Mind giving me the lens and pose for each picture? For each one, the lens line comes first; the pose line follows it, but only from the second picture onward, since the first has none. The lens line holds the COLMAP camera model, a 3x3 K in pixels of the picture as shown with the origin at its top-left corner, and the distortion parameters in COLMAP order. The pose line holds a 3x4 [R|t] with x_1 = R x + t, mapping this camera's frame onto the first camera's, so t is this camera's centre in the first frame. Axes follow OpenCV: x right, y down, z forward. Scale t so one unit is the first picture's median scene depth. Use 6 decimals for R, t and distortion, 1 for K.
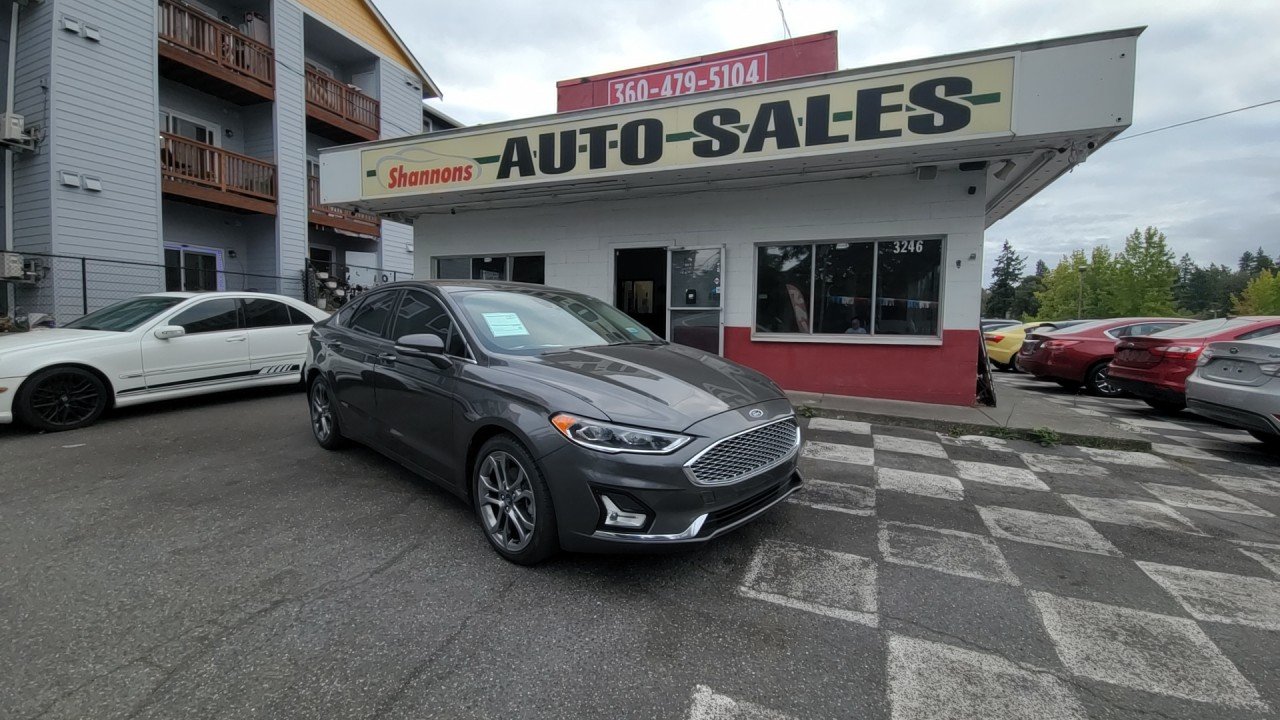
lens RADIAL K [[520.4, 0, 649.4], [0, 520.4, 357.9], [0, 0, 1]] dist [0.012348, -0.008702]
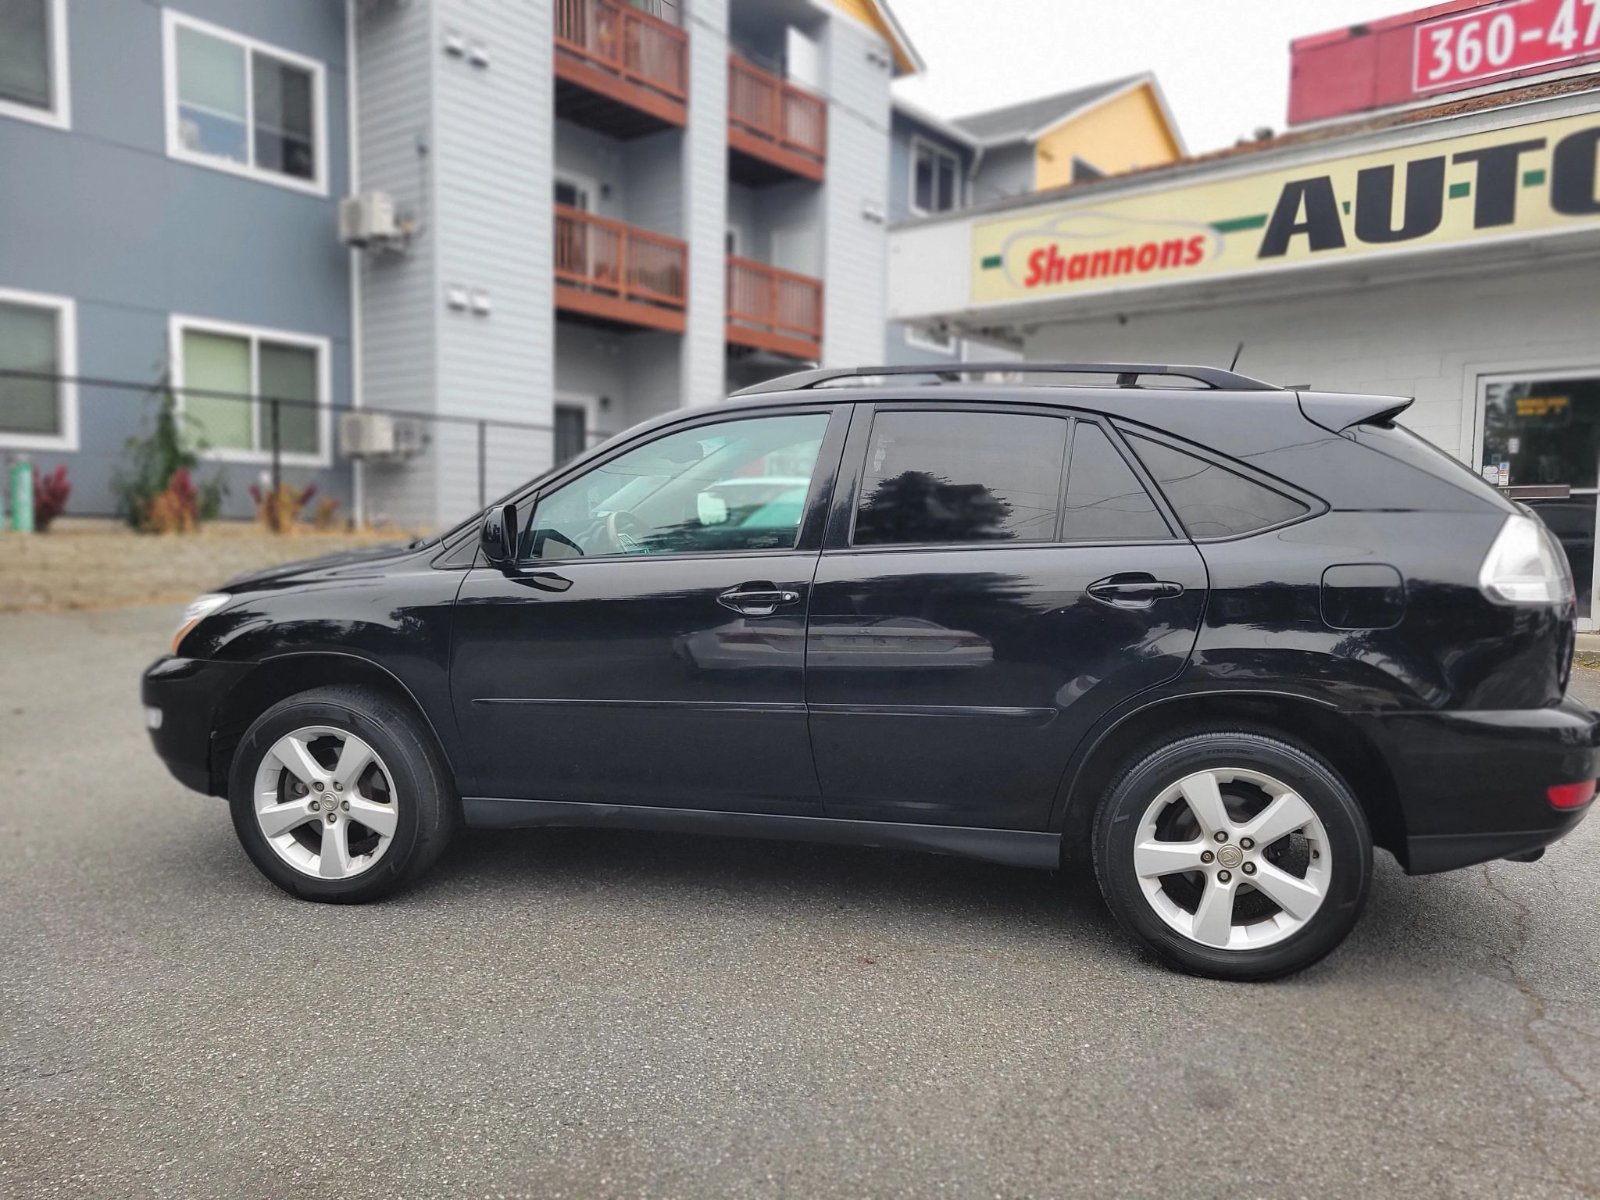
lens RADIAL K [[1194.8, 0, 817.5], [0, 1194.8, 603.9], [0, 0, 1]] dist [0.062482, -0.031972]
pose [[0.952112, 0.017427, -0.305253, -0.375940], [-0.017581, 0.999843, 0.002246, 0.028064], [0.305244, 0.003228, 0.952269, -0.388885]]
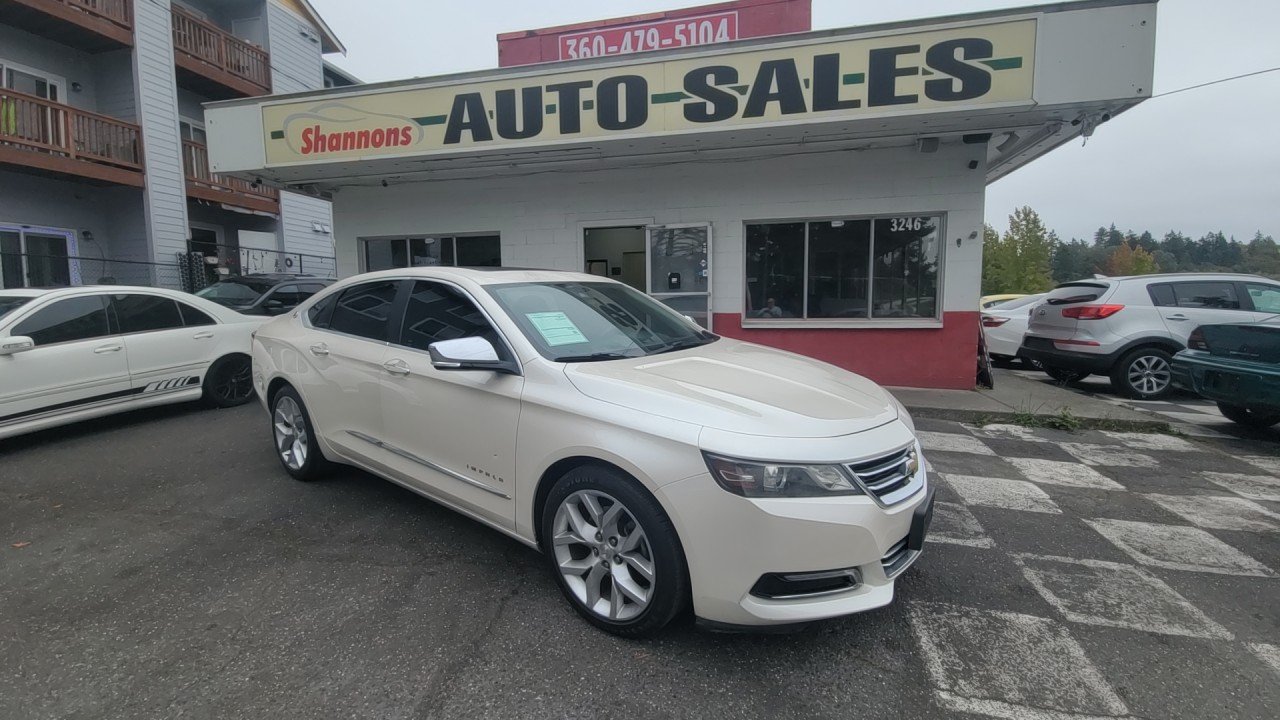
lens RADIAL K [[520.4, 0, 650.0], [0, 520.4, 358.0], [0, 0, 1]] dist [0.012348, -0.008702]
pose [[0.988876, -0.039149, 0.143495, -0.109286], [0.033310, 0.998525, 0.042870, -0.026797], [-0.144961, -0.037614, 0.988722, 0.120540]]
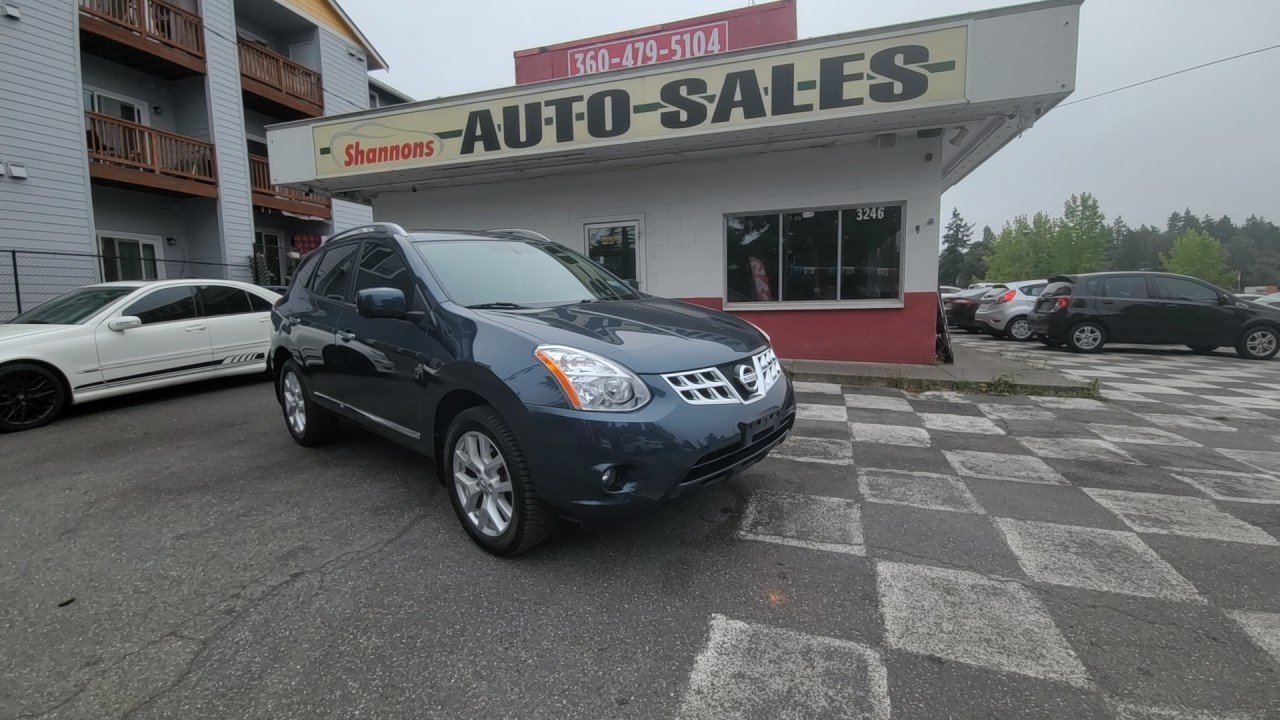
lens RADIAL K [[520.4, 0, 650.4], [0, 520.4, 359.3], [0, 0, 1]] dist [0.012348, -0.008702]
pose [[0.996765, -0.044169, 0.067142, -0.023013], [0.040979, 0.997998, 0.048167, 0.008044], [-0.069136, -0.045260, 0.996580, -0.016862]]
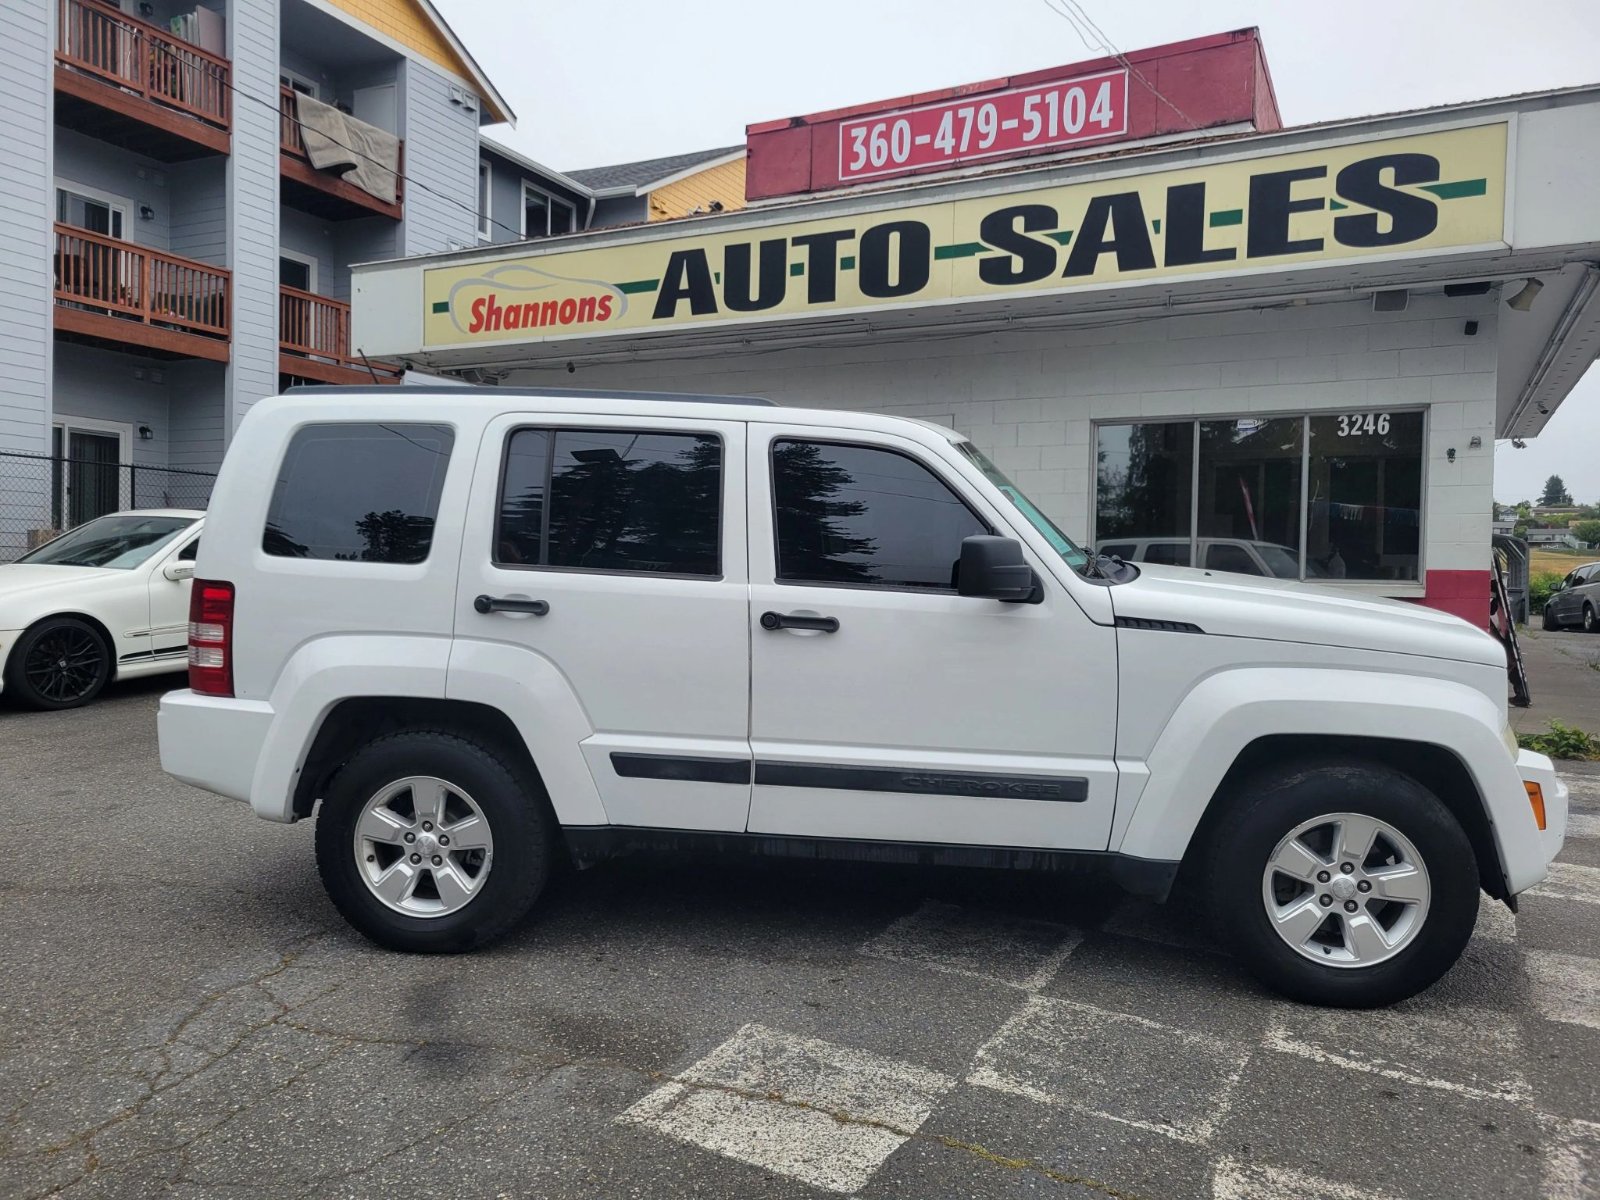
lens RADIAL K [[1194.8, 0, 792.5], [0, 1194.8, 591.5], [0, 0, 1]] dist [0.062482, -0.031972]
pose [[0.993838, 0.004203, -0.110763, 0.022844], [-0.009072, 0.999013, -0.043491, 0.031503], [0.110471, 0.044228, 0.992895, -0.372347]]
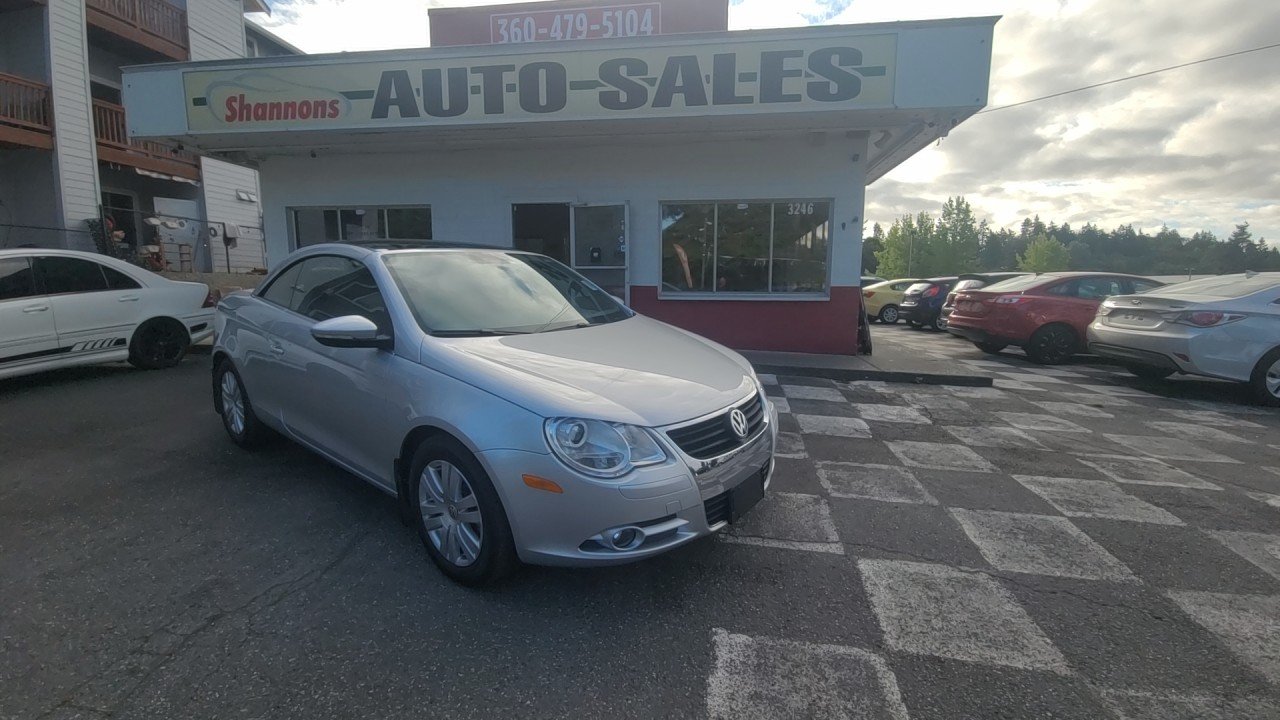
lens RADIAL K [[520.4, 0, 650.4], [0, 520.4, 359.0], [0, 0, 1]] dist [0.012348, -0.008702]
pose [[0.971741, -0.043351, 0.232033, -0.065524], [0.024645, 0.996252, 0.082918, -0.002322], [-0.234758, -0.074857, 0.969167, 0.011788]]
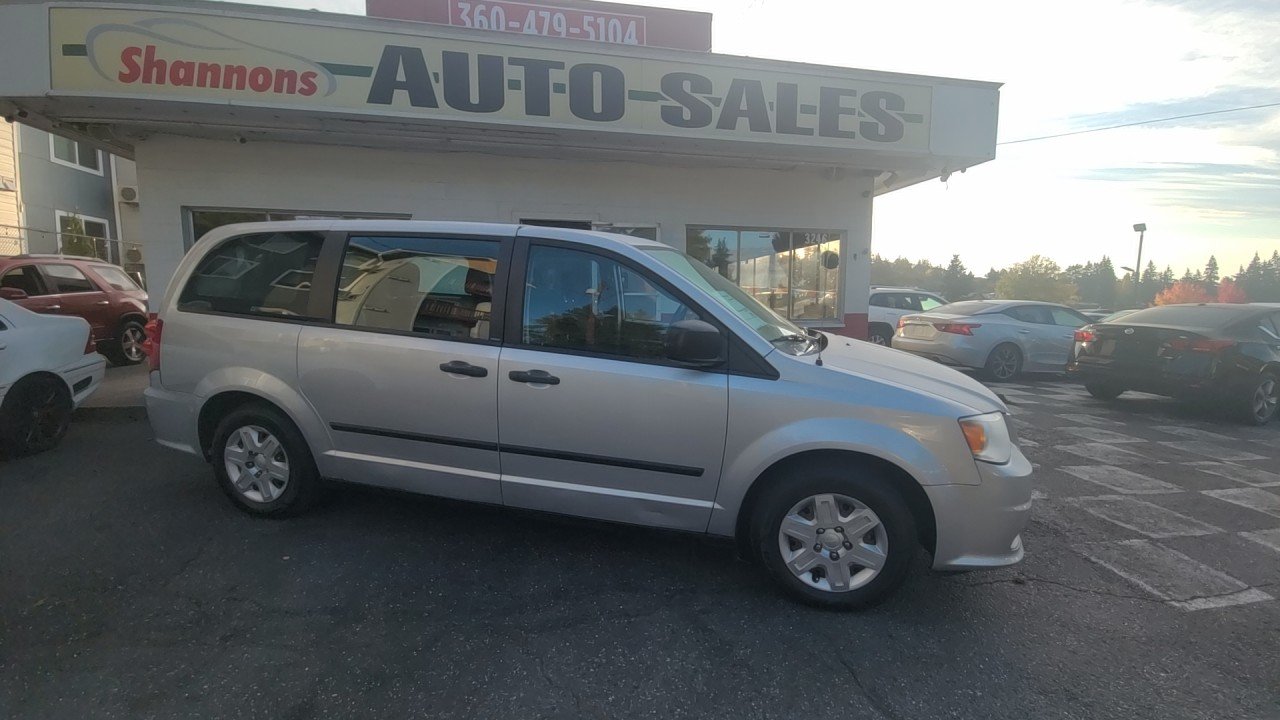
lens RADIAL K [[520.4, 0, 651.2], [0, 520.4, 356.9], [0, 0, 1]] dist [0.012348, -0.008702]
pose [[0.842733, -0.067791, 0.534046, -0.406742], [0.039598, 0.997158, 0.064091, -0.047612], [-0.536873, -0.032864, 0.843023, 0.244760]]
